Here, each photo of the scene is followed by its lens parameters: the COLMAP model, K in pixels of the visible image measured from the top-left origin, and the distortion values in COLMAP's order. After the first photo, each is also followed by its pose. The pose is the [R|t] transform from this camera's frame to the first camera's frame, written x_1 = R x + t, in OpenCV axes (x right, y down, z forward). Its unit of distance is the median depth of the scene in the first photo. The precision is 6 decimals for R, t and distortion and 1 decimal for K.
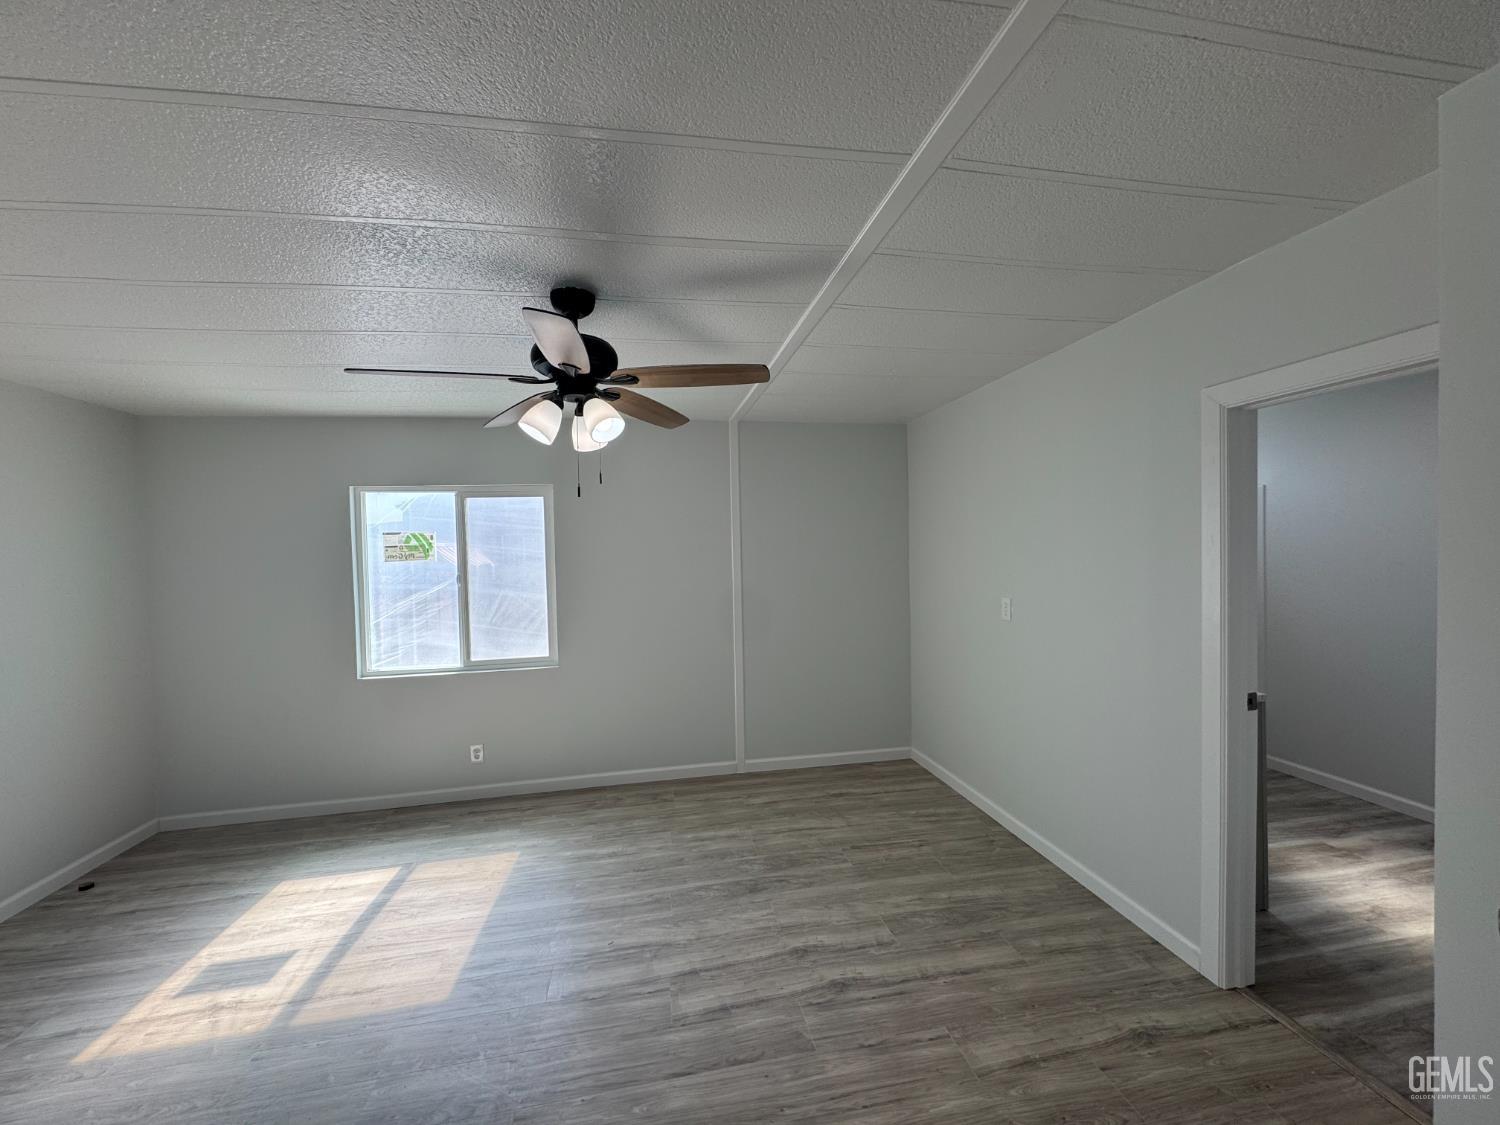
lens RADIAL K [[599.7, 0, 751.0], [0, 599.7, 563.0], [0, 0, 1]] dist [-0.001310, -0.000470]
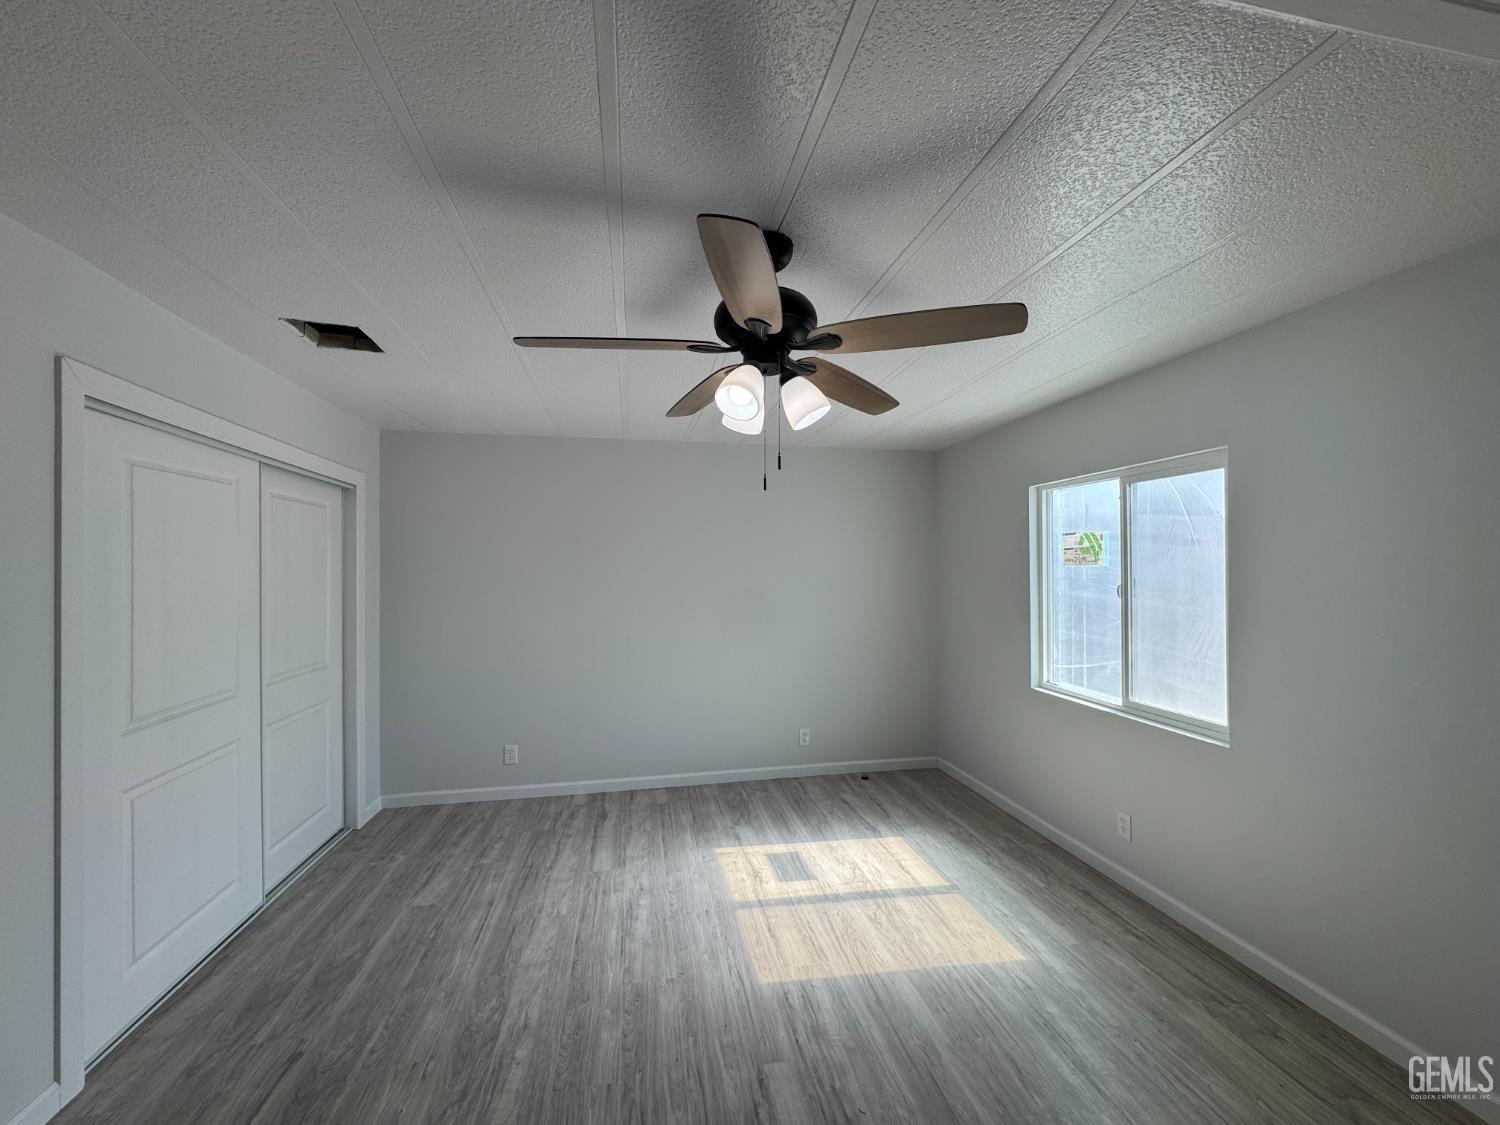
lens RADIAL K [[599.7, 0, 749.6], [0, 599.7, 563.7], [0, 0, 1]] dist [-0.001310, -0.000470]
pose [[0.000891, 0.020729, -0.999785, 0.330329], [-0.023079, 0.999519, 0.020703, -0.014789], [0.999733, 0.023055, 0.001369, 0.615332]]
